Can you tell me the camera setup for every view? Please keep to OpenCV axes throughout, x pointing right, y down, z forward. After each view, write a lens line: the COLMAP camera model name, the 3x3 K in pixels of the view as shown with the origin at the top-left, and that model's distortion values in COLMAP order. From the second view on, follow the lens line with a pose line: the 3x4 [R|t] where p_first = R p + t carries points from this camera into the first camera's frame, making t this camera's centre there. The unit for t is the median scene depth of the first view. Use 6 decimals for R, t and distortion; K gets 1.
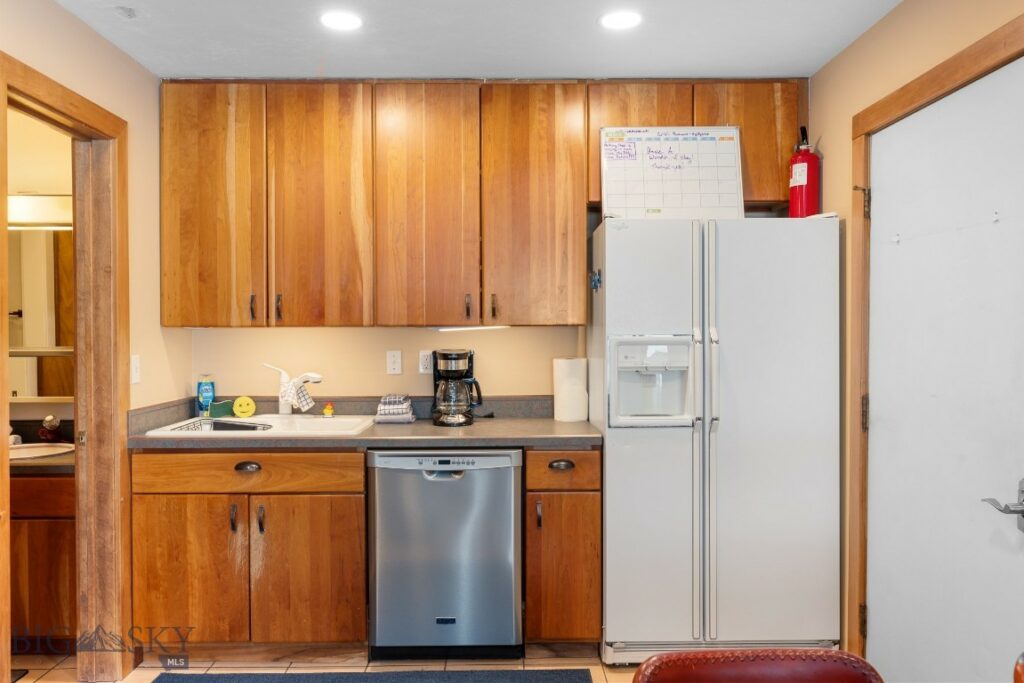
lens RADIAL K [[749.2, 0, 513.5], [0, 749.2, 342.7], [0, 0, 1]] dist [0.005470, -0.008148]
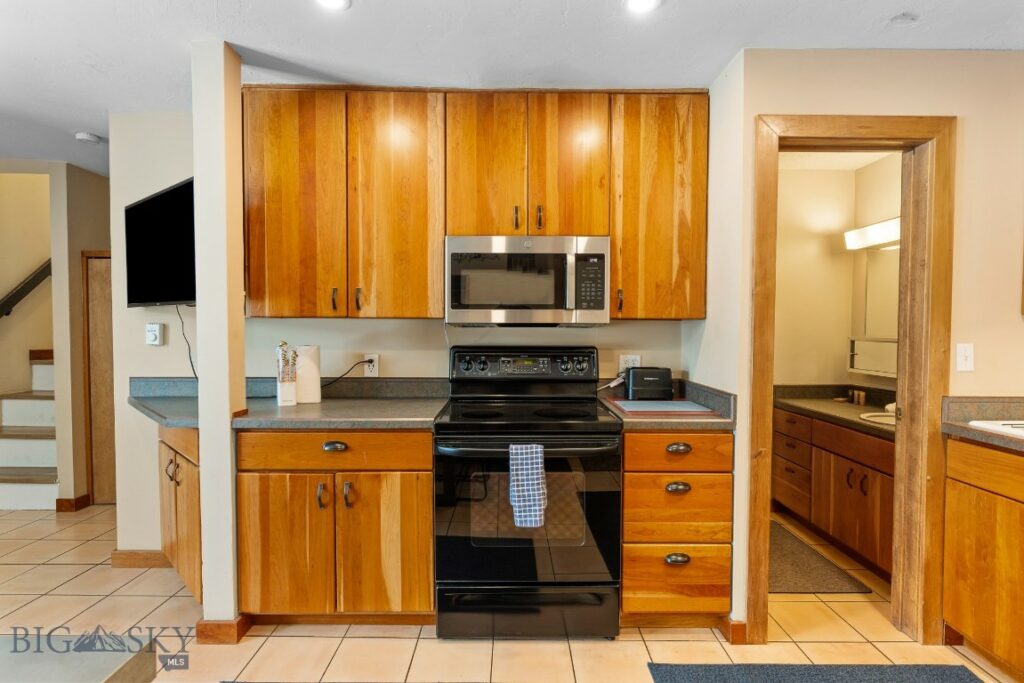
lens RADIAL K [[494.9, 0, 509.5], [0, 494.9, 340.7], [0, 0, 1]] dist [-0.004742, 0.002138]
pose [[-0.018129, 0.027284, -0.999463, 0.168979], [-0.021015, 0.999396, 0.027663, 0.006688], [0.999615, 0.021505, -0.017545, 0.378236]]
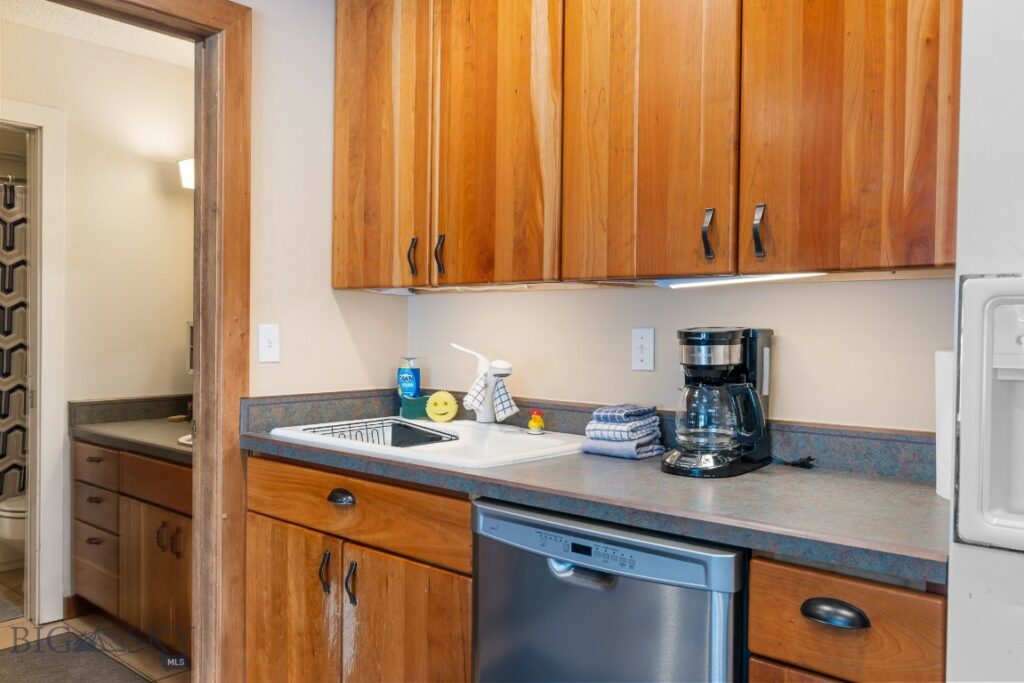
lens RADIAL K [[814.6, 0, 512.0], [0, 814.6, 341.5], [0, 0, 1]] dist [0.006615, -0.001518]
pose [[0.739451, 0.022897, -0.672821, 0.210353], [-0.024921, 0.999667, 0.006631, 0.021518], [0.672749, 0.011864, 0.739775, 0.541470]]
